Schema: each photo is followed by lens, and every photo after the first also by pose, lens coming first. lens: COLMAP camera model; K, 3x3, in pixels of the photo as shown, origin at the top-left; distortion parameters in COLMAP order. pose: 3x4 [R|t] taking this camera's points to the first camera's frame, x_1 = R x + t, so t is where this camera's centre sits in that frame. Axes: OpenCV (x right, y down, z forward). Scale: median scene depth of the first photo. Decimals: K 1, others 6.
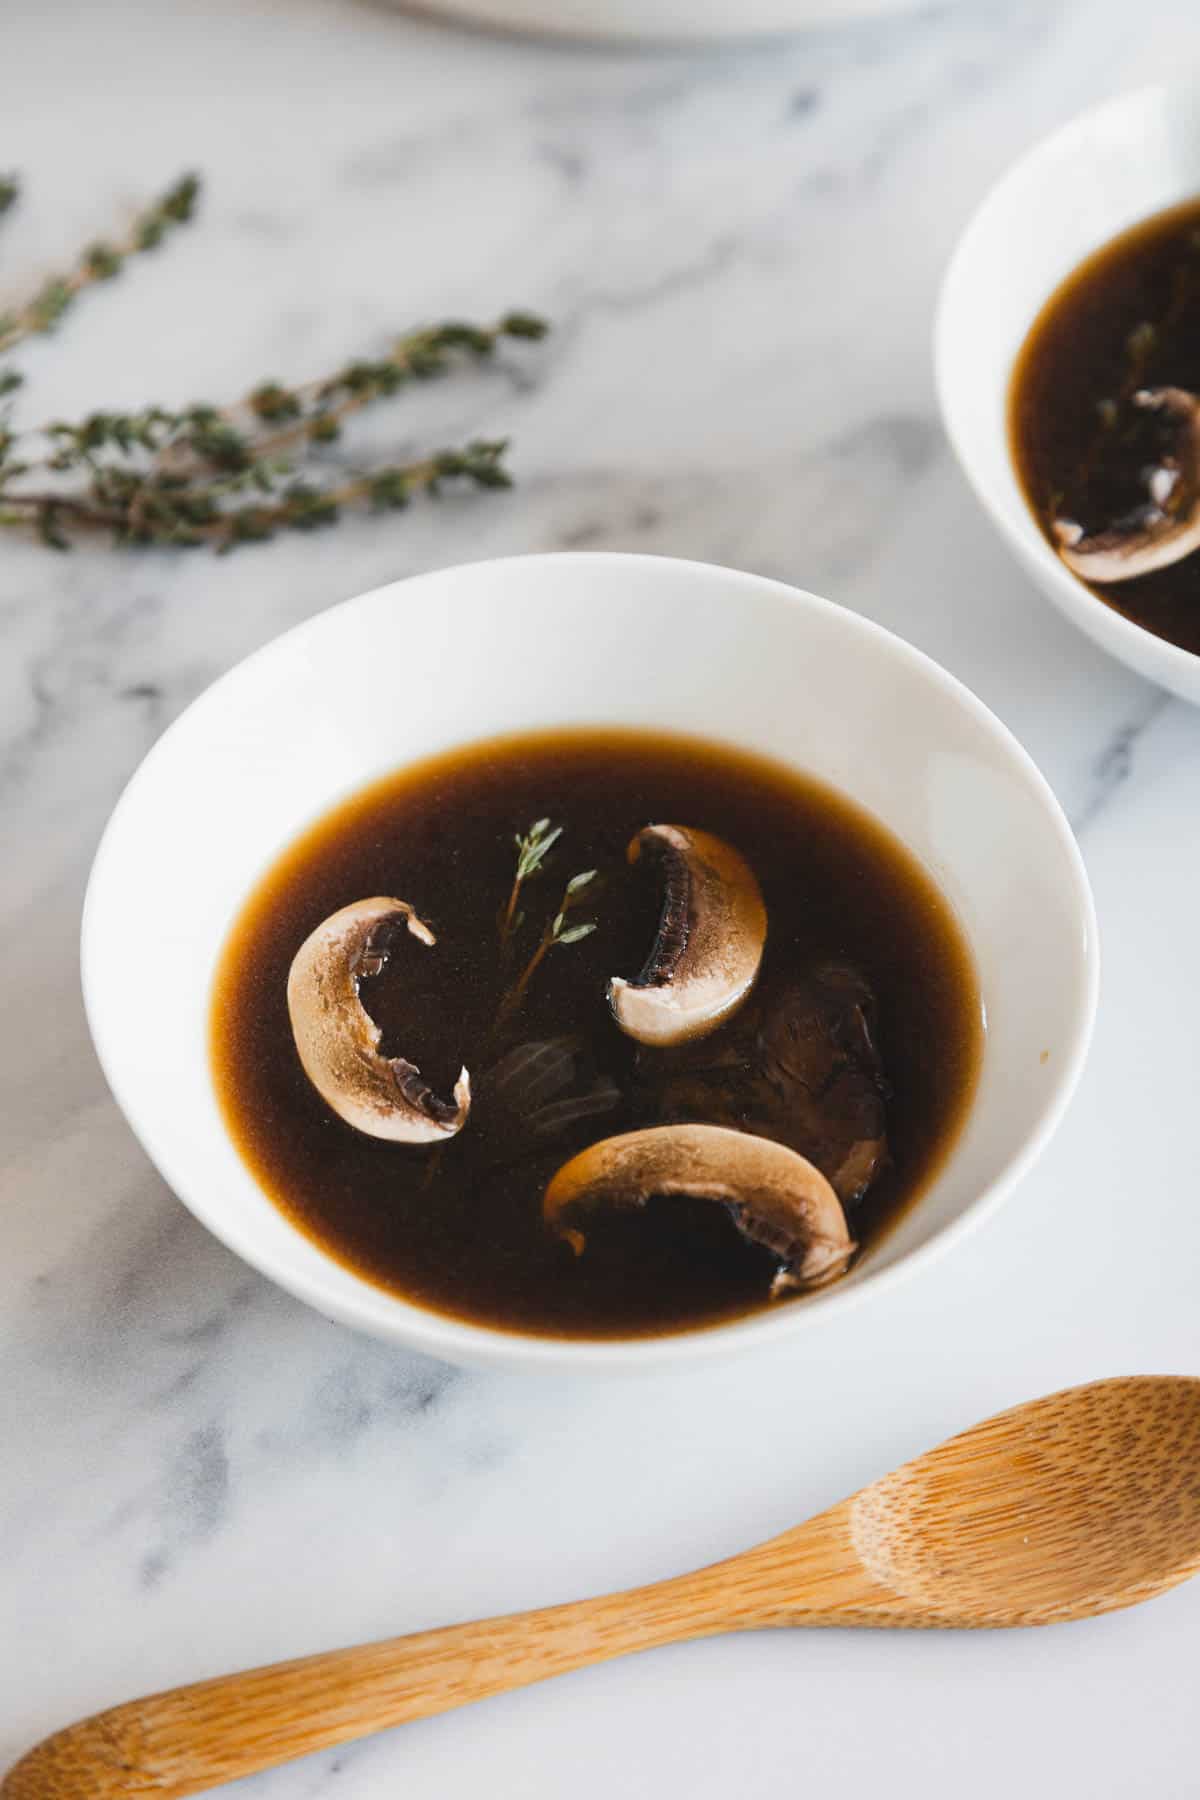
lens RADIAL K [[4399.4, 0, 593.0], [0, 4399.4, 893.5], [0, 0, 1]] dist [0.011006, 0.000000]
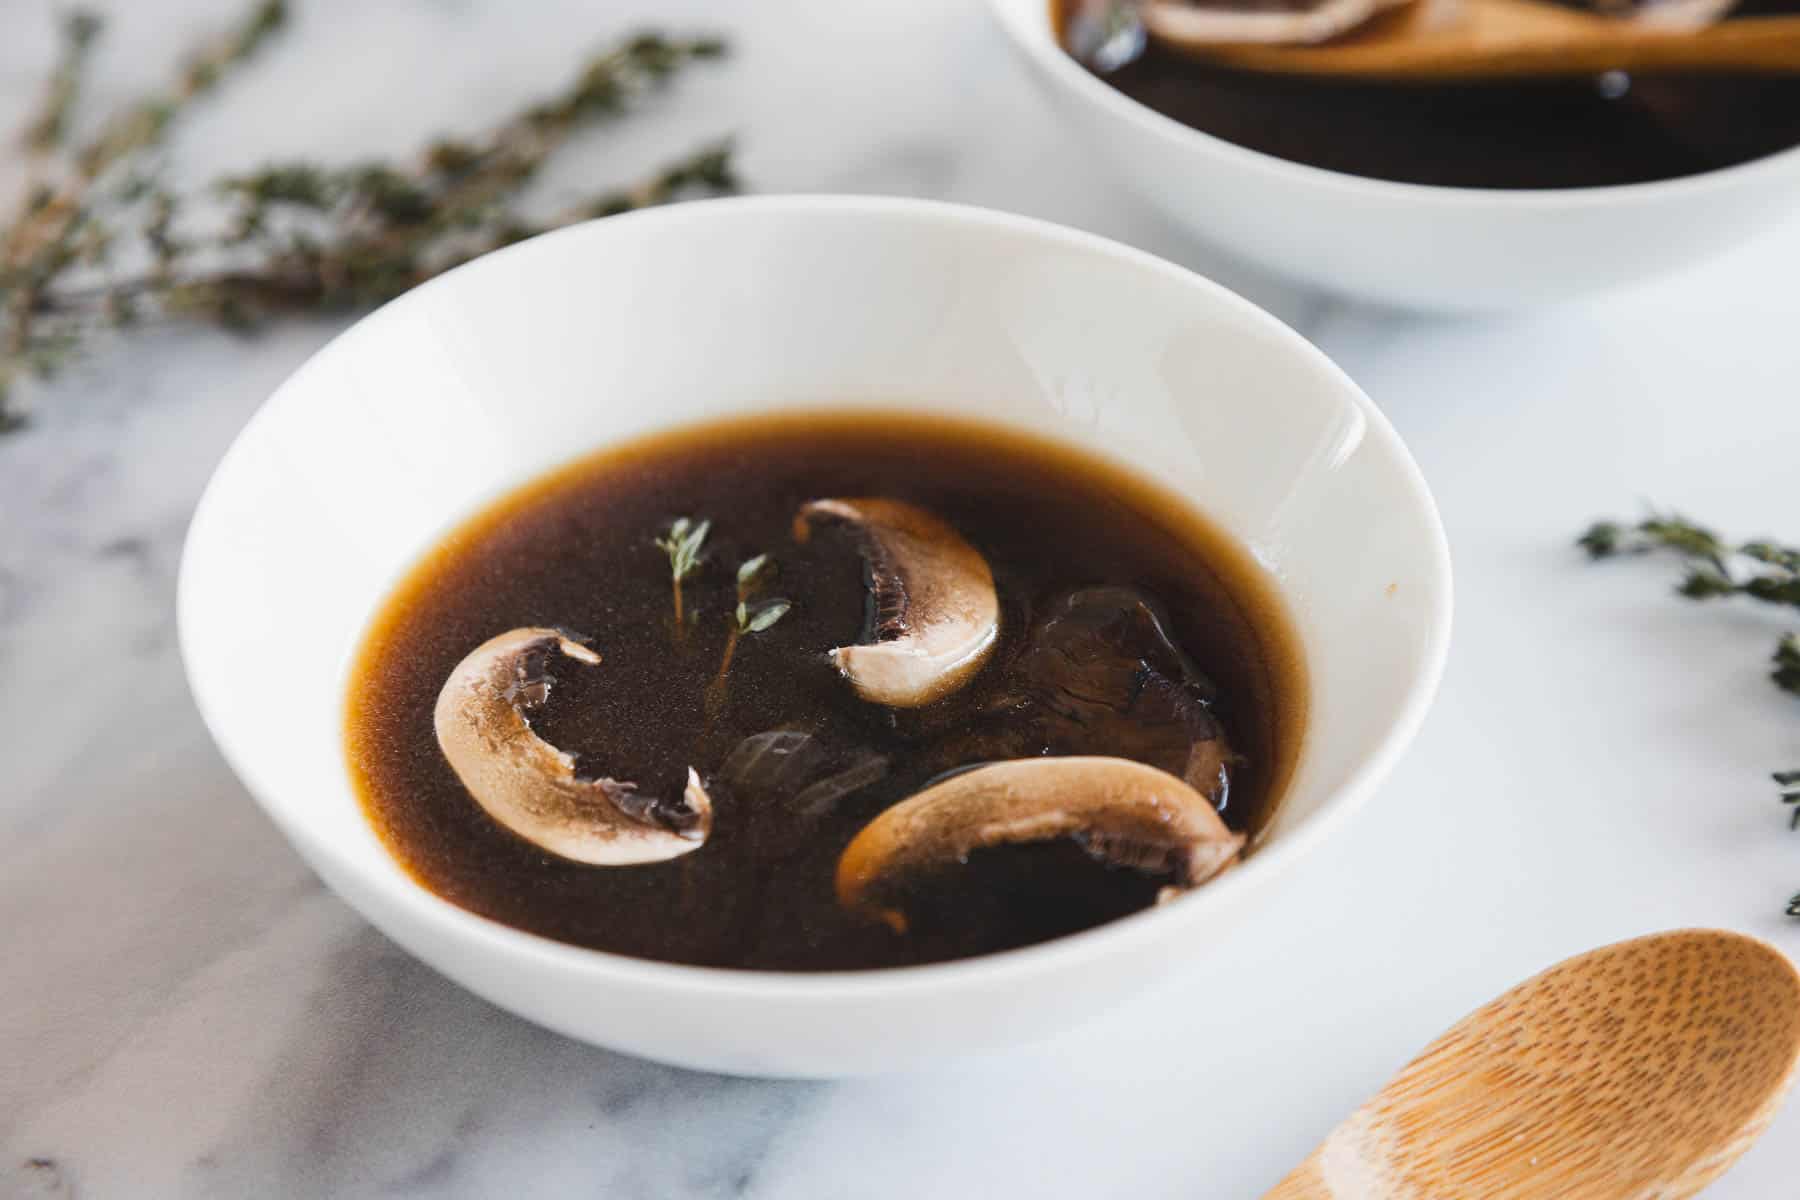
lens RADIAL K [[4399.4, 0, 855.6], [0, 4399.4, 535.8], [0, 0, 1]] dist [0.011006, 0.000000]
pose [[0.961410, -0.182759, 0.205643, -0.156704], [0.226798, 0.949600, -0.216385, 0.178923], [-0.155732, 0.254674, 0.954405, 0.229269]]
